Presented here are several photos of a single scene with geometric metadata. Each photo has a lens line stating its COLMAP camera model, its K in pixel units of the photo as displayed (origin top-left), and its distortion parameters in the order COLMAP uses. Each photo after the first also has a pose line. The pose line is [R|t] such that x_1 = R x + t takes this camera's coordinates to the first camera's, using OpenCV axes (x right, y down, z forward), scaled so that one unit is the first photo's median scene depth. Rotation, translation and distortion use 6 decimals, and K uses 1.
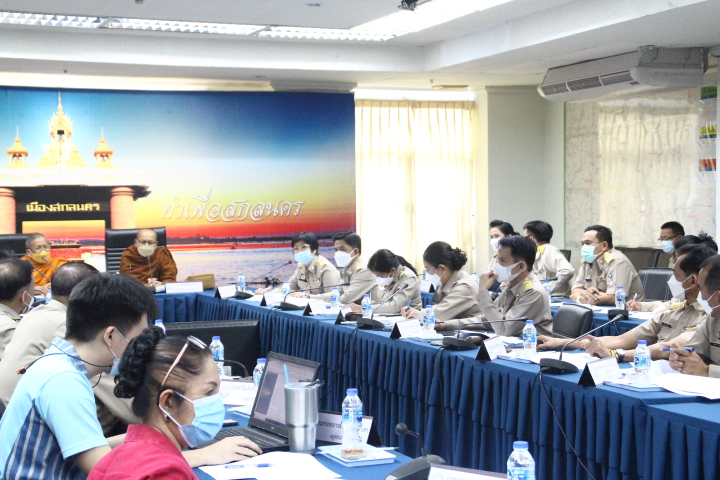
lens RADIAL K [[1401.3, 0, 359.8], [0, 1401.3, 235.9], [0, 0, 1]] dist [0.378779, 0.000000]
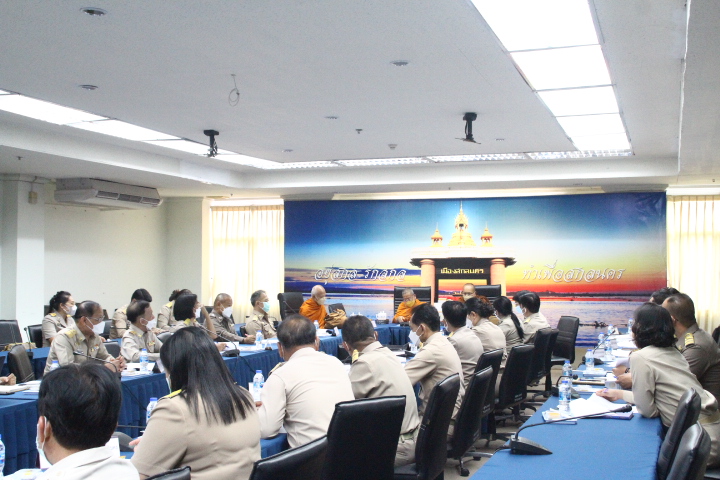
lens RADIAL K [[916.6, 0, 363.2], [0, 916.6, 239.8], [0, 0, 1]] dist [0.032927, 0.000000]
pose [[0.768029, -0.008559, -0.640358, 0.378171], [-0.025768, 0.998688, -0.044253, -0.006630], [0.639896, 0.050489, 0.766801, 0.124670]]
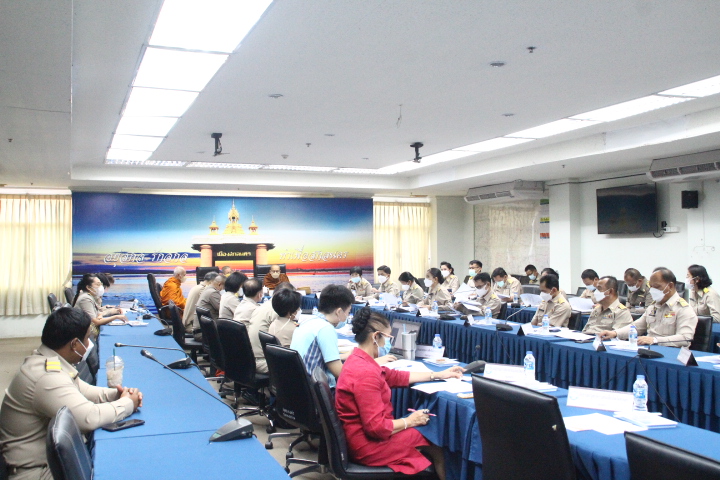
lens RADIAL K [[727.5, 0, 364.8], [0, 727.5, 242.6], [0, 0, 1]] dist [-0.025935, 0.000000]
pose [[0.999657, 0.005296, 0.025657, -0.046155], [-0.004368, 0.999339, -0.036099, 0.000496], [-0.025831, 0.035975, 0.999019, -0.058328]]
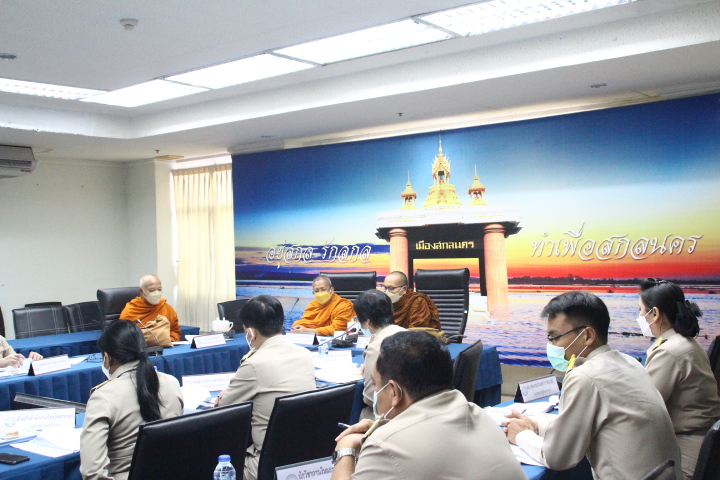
lens RADIAL K [[793.2, 0, 356.8], [0, 793.2, 240.7], [0, 0, 1]] dist [-0.027304, 0.000000]
pose [[0.501812, -0.004625, -0.864964, 0.260423], [0.001453, 0.999989, -0.004504, -0.021167], [0.864975, 0.001003, 0.501813, 0.660417]]
